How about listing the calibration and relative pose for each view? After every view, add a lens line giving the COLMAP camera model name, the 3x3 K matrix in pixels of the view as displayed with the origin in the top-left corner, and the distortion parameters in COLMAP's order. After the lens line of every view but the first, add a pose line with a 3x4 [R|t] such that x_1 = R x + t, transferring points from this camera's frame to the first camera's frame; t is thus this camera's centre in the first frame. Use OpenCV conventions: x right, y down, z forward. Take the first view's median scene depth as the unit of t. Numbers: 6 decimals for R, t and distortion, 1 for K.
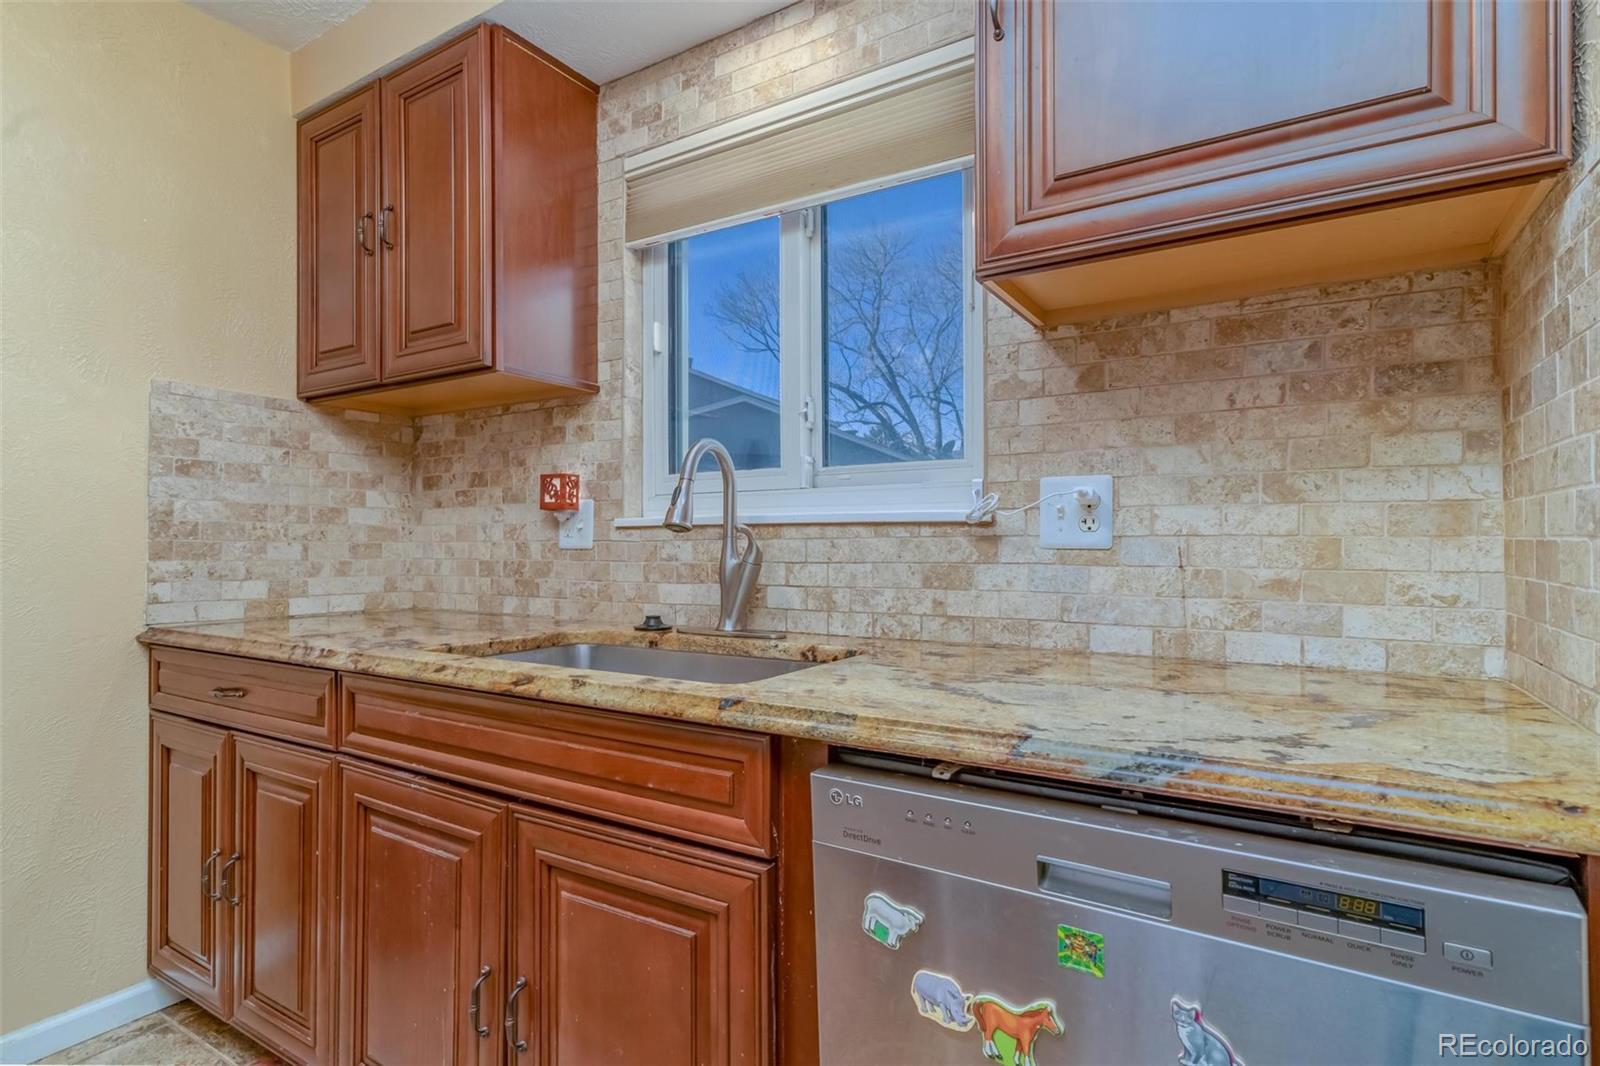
lens RADIAL K [[764.5, 0, 800.8], [0, 764.5, 543.8], [0, 0, 1]] dist [0.000053, -0.000865]
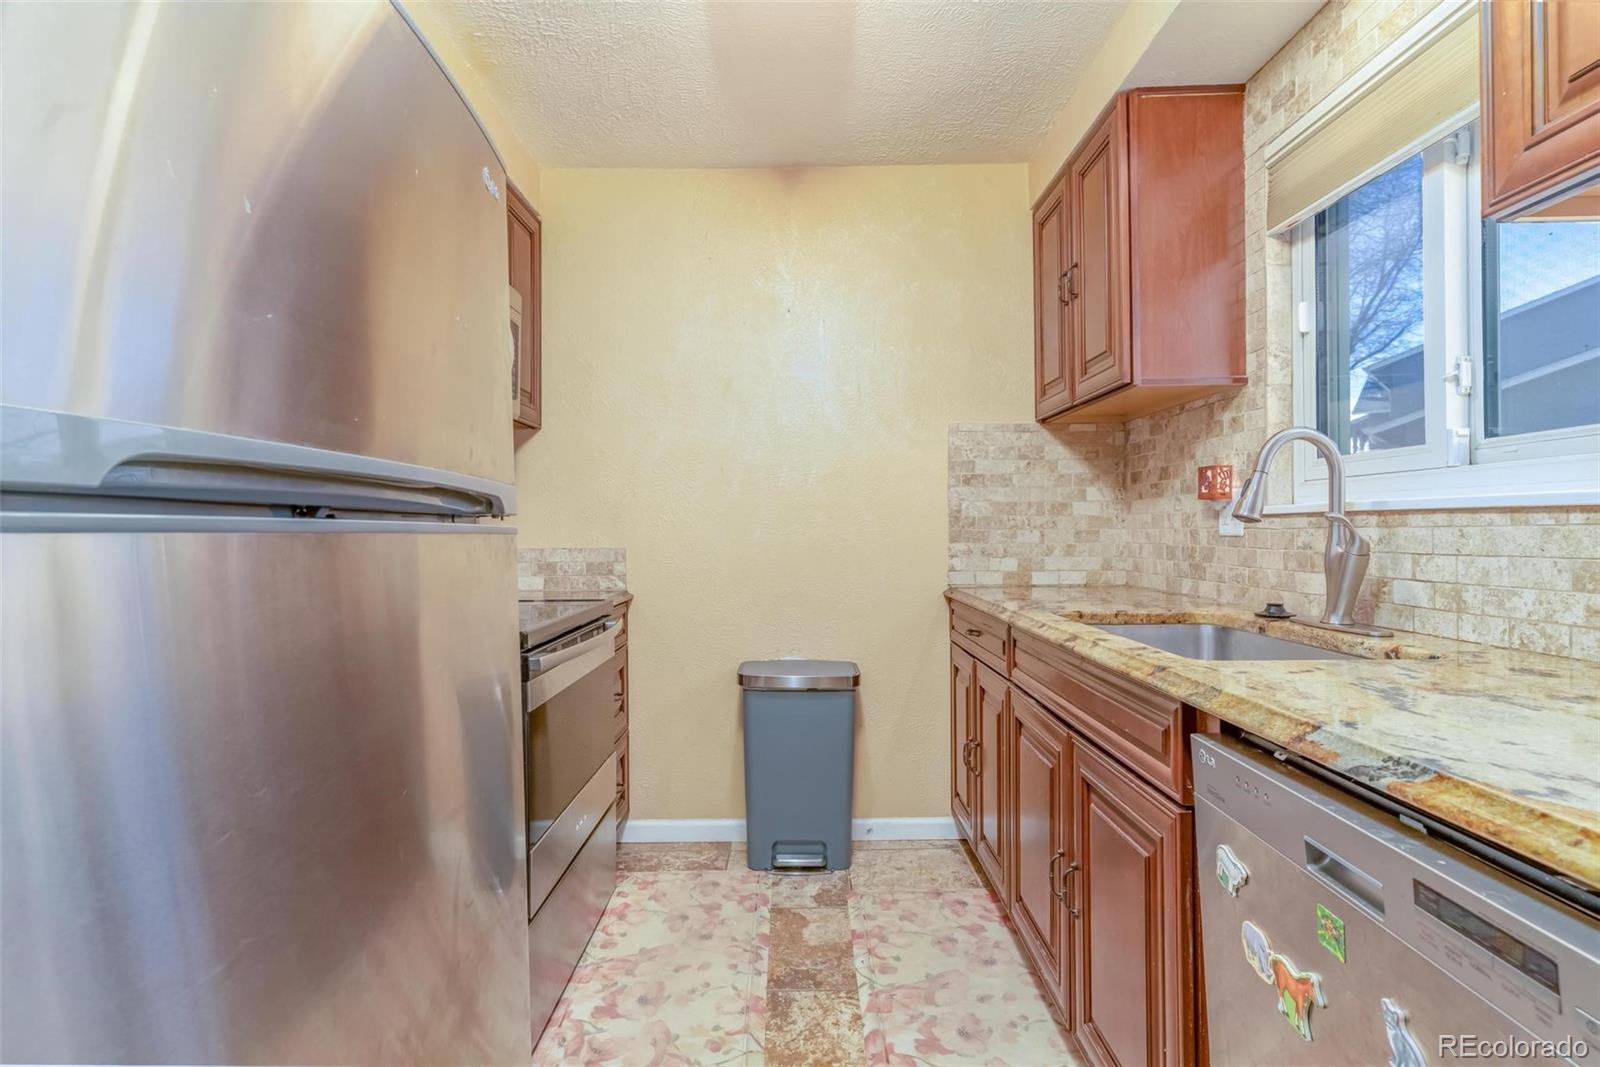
lens RADIAL K [[764.5, 0, 800.8], [0, 764.5, 544.3], [0, 0, 1]] dist [0.000053, -0.000865]
pose [[0.525637, 0.011777, -0.850628, 0.302539], [0.010662, 0.999734, 0.020429, -0.010025], [0.850642, -0.019808, 0.525372, -0.054582]]
